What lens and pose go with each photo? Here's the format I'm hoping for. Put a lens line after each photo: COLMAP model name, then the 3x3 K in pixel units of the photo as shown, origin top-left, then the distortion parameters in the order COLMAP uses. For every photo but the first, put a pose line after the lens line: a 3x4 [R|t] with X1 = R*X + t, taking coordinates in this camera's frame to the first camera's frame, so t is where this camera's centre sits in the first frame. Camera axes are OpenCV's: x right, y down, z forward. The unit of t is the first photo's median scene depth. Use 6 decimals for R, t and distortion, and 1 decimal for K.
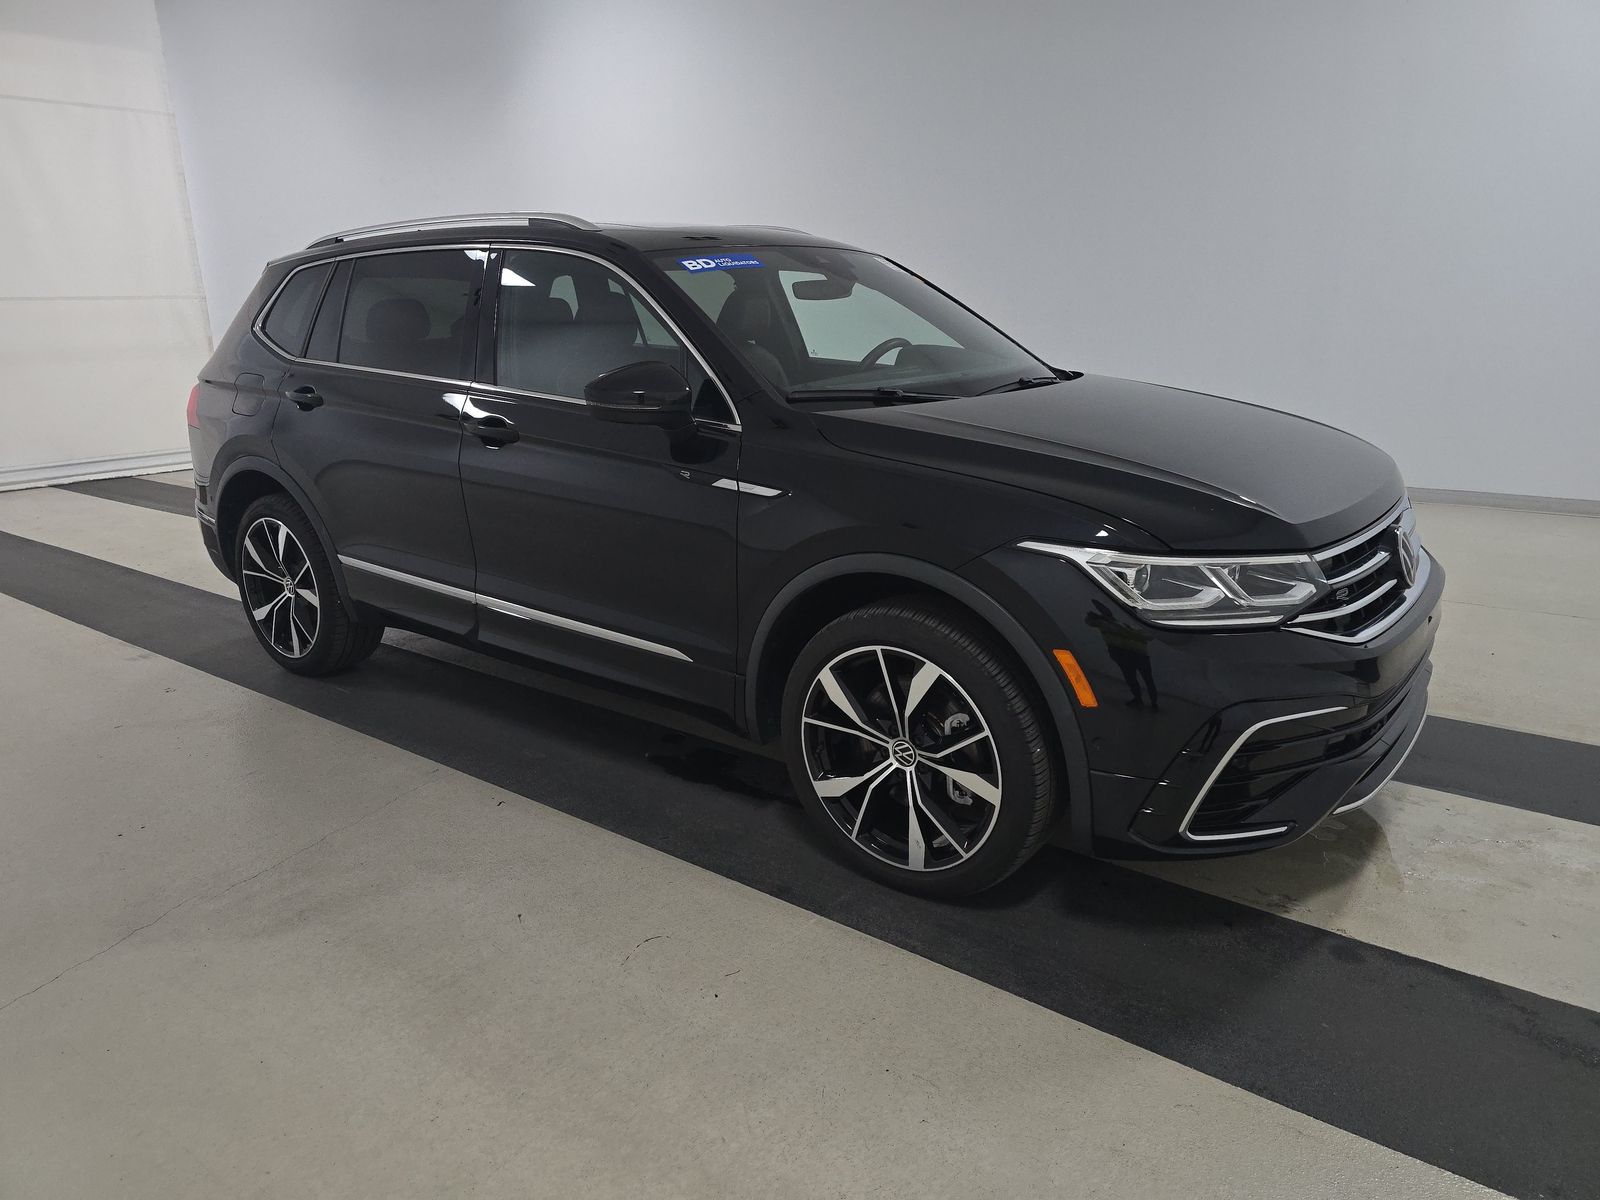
lens RADIAL K [[1072.3, 0, 801.1], [0, 1072.3, 601.0], [0, 0, 1]] dist [0.017735, 0.000760]
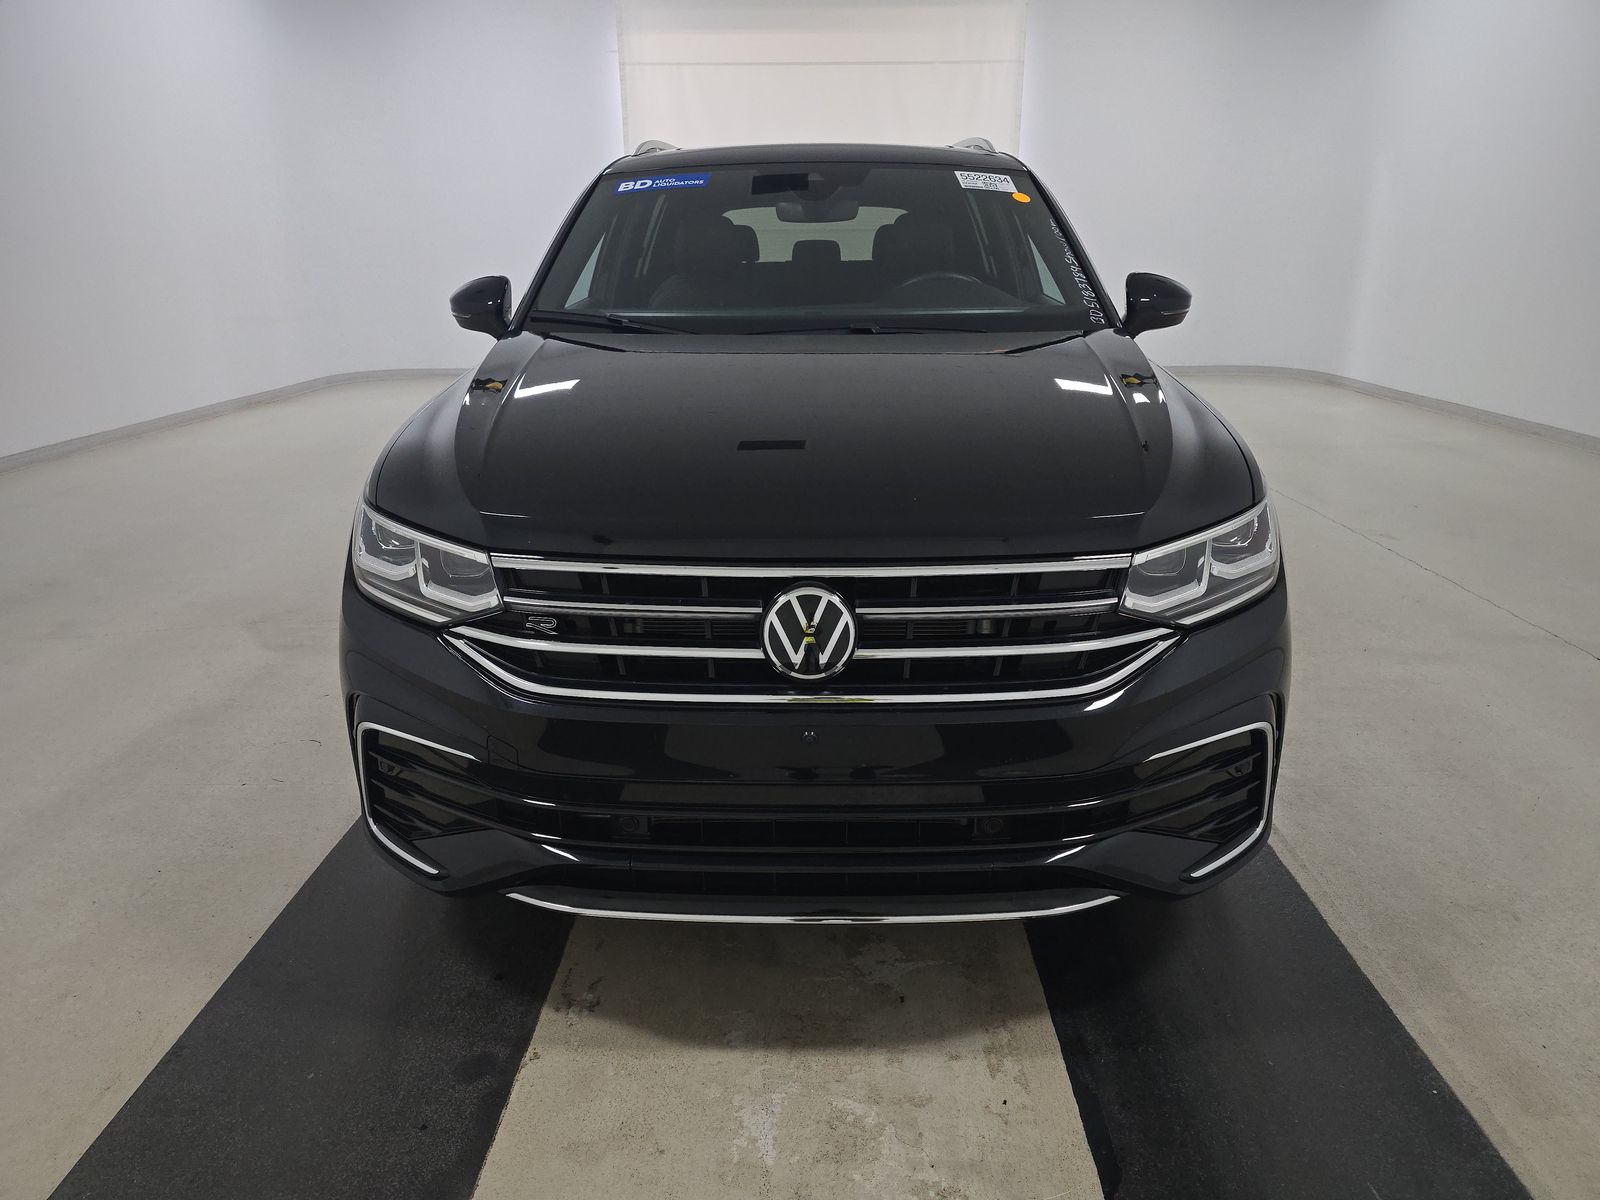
lens RADIAL K [[1072.3, 0, 800.9], [0, 1072.3, 599.2], [0, 0, 1]] dist [0.017735, 0.000760]
pose [[0.592780, 0.267795, -0.759538, 1.078623], [-0.225023, 0.960611, 0.163070, -0.169666], [0.773289, 0.074249, 0.629691, 0.622279]]
